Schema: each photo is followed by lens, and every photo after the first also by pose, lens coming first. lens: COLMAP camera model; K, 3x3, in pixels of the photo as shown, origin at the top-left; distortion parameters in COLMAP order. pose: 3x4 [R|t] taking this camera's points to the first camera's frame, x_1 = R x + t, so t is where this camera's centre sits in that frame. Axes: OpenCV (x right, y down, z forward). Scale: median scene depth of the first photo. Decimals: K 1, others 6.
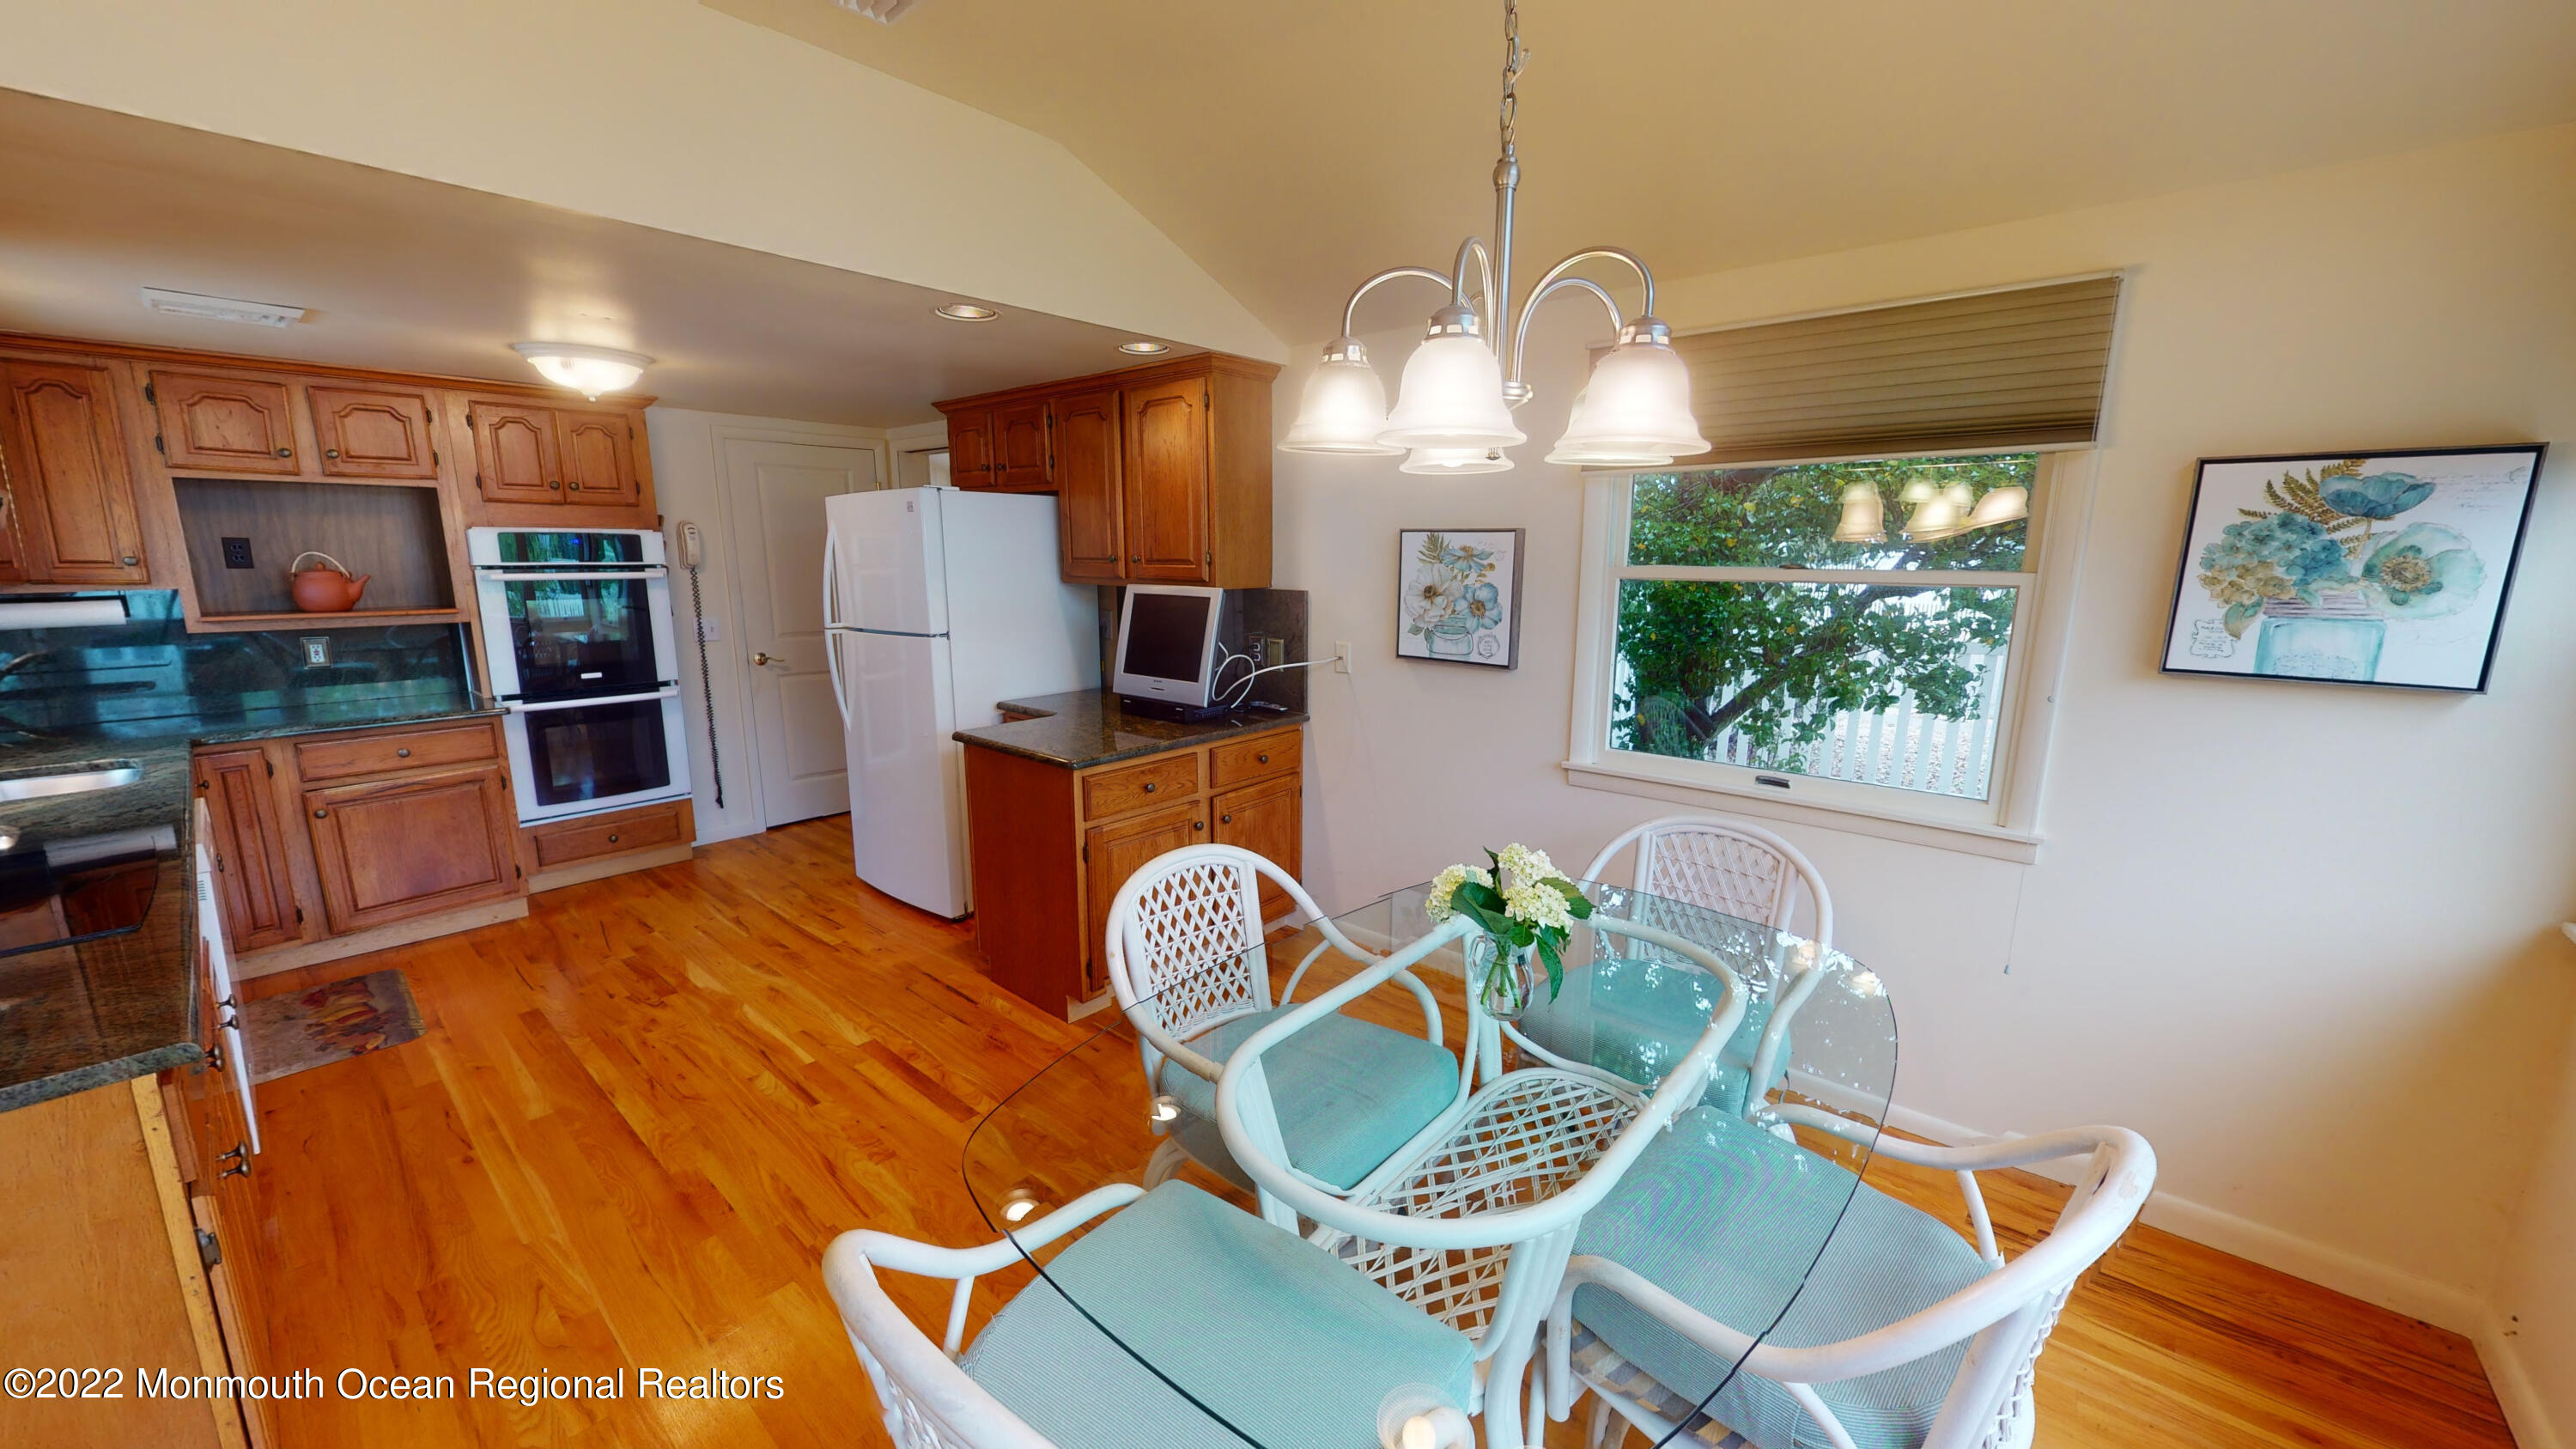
lens RADIAL K [[943.3, 0, 1295.9], [0, 943.3, 733.1], [0, 0, 1]] dist [-0.007788, 0.000188]
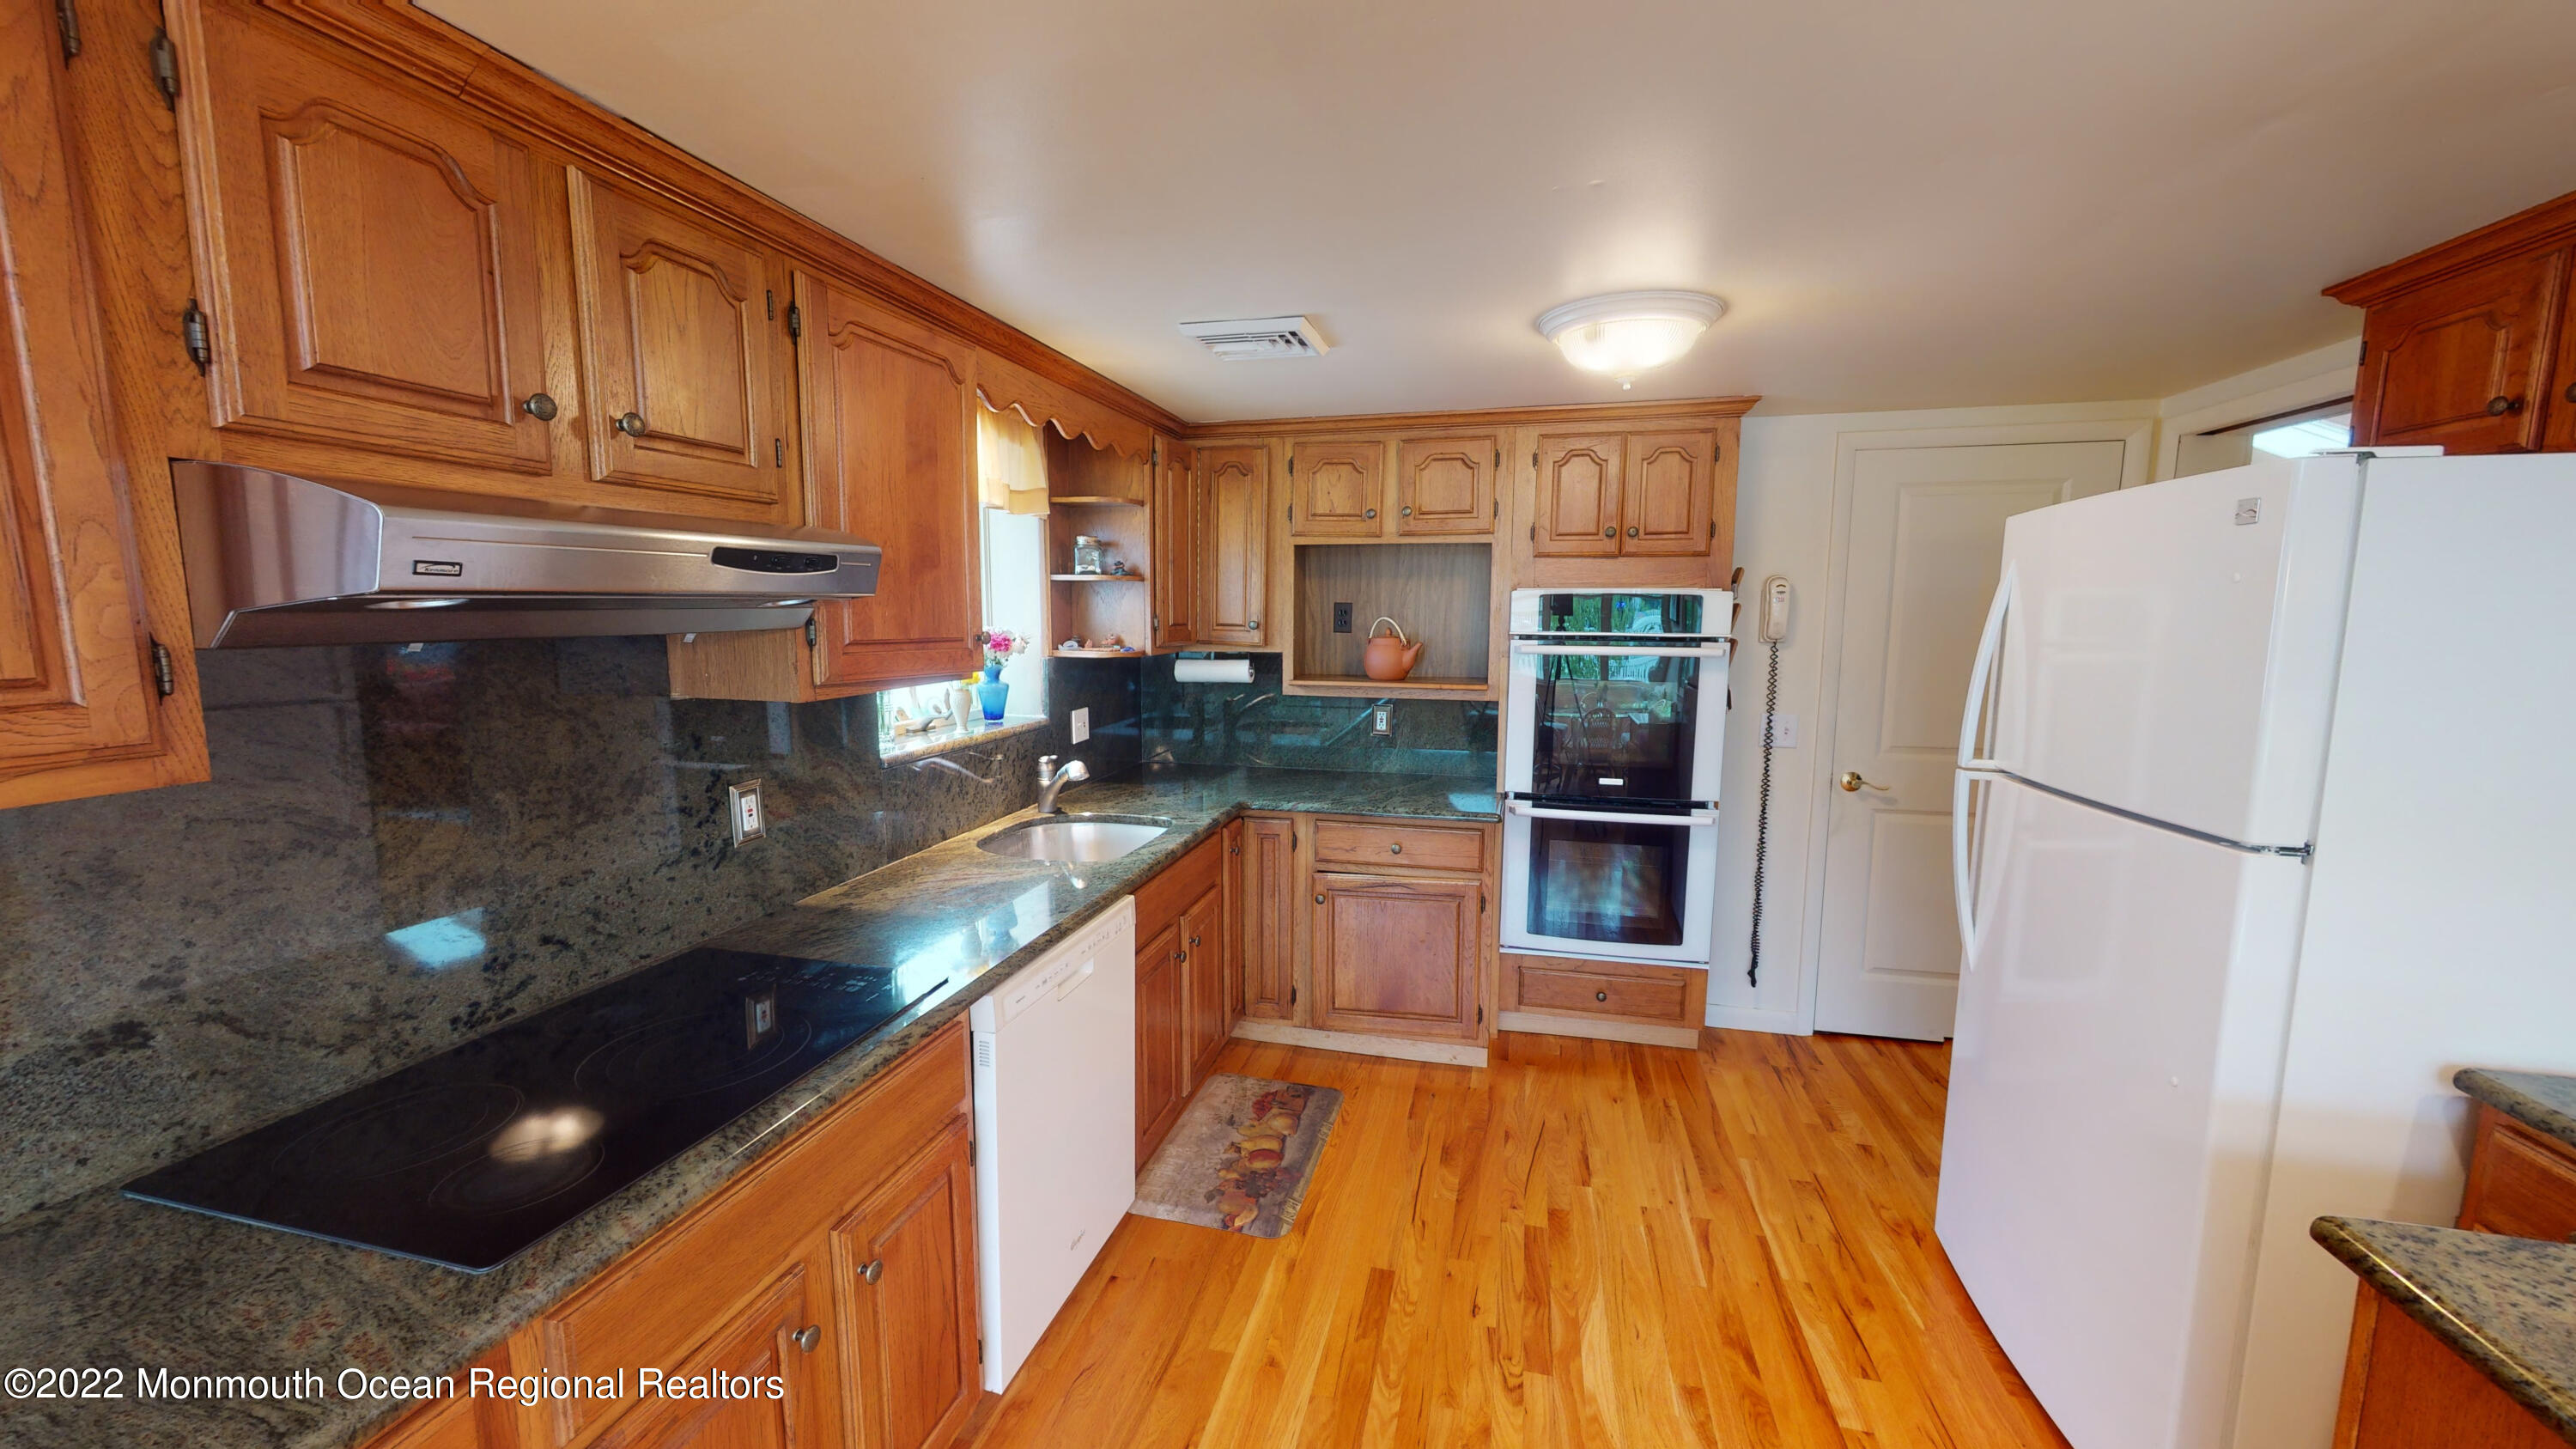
lens RADIAL K [[943.3, 0, 1289.4], [0, 943.3, 727.7], [0, 0, 1]] dist [-0.007788, 0.000188]
pose [[0.453698, 0.109064, -0.884457, -0.216903], [-0.170861, 0.984716, 0.033781, -0.090058], [0.874623, 0.135793, 0.465398, 0.442340]]
